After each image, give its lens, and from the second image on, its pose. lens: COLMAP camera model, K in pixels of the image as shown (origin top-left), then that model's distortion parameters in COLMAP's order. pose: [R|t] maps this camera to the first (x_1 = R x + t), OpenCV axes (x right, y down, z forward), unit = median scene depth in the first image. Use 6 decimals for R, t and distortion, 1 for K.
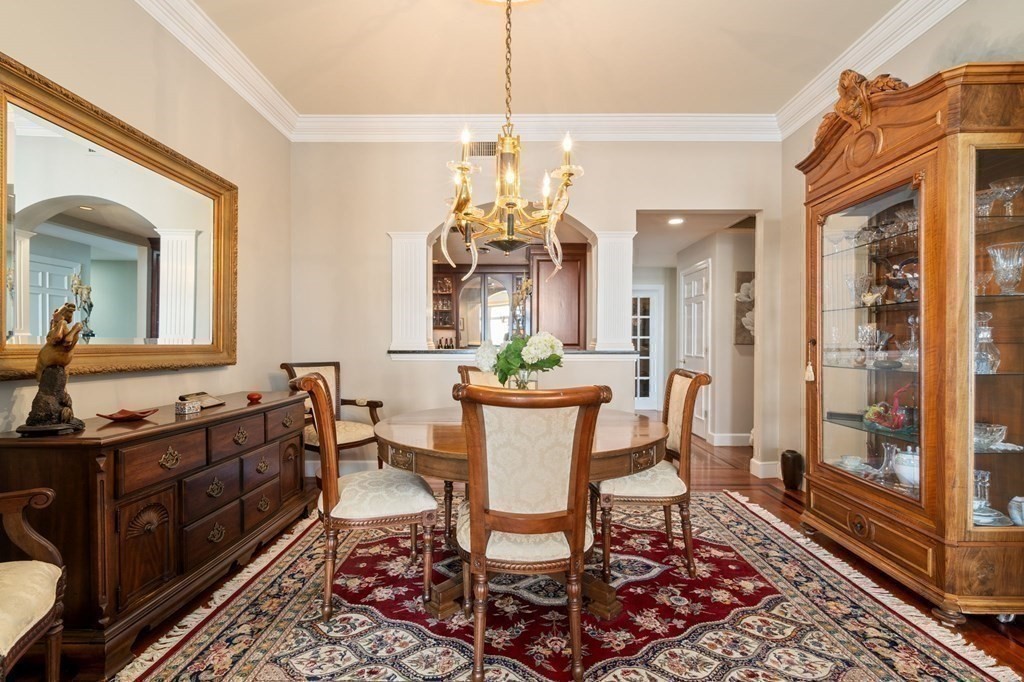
lens RADIAL K [[479.1, 0, 512.0], [0, 479.1, 341.0], [0, 0, 1]] dist [-0.000573, 0.001196]
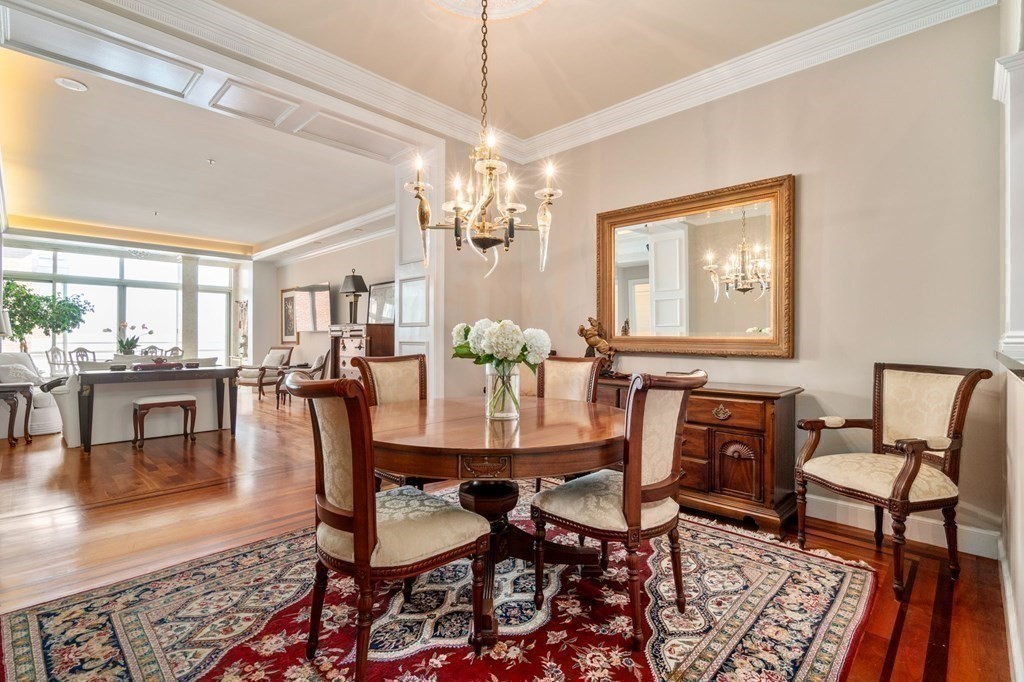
lens RADIAL K [[479.1, 0, 512.0], [0, 479.1, 341.0], [0, 0, 1]] dist [-0.000573, 0.001196]
pose [[-0.695648, -0.001960, -0.718380, 0.758083], [-0.001483, 0.999998, -0.001292, 0.025837], [0.718381, 0.000166, -0.695649, 1.903606]]
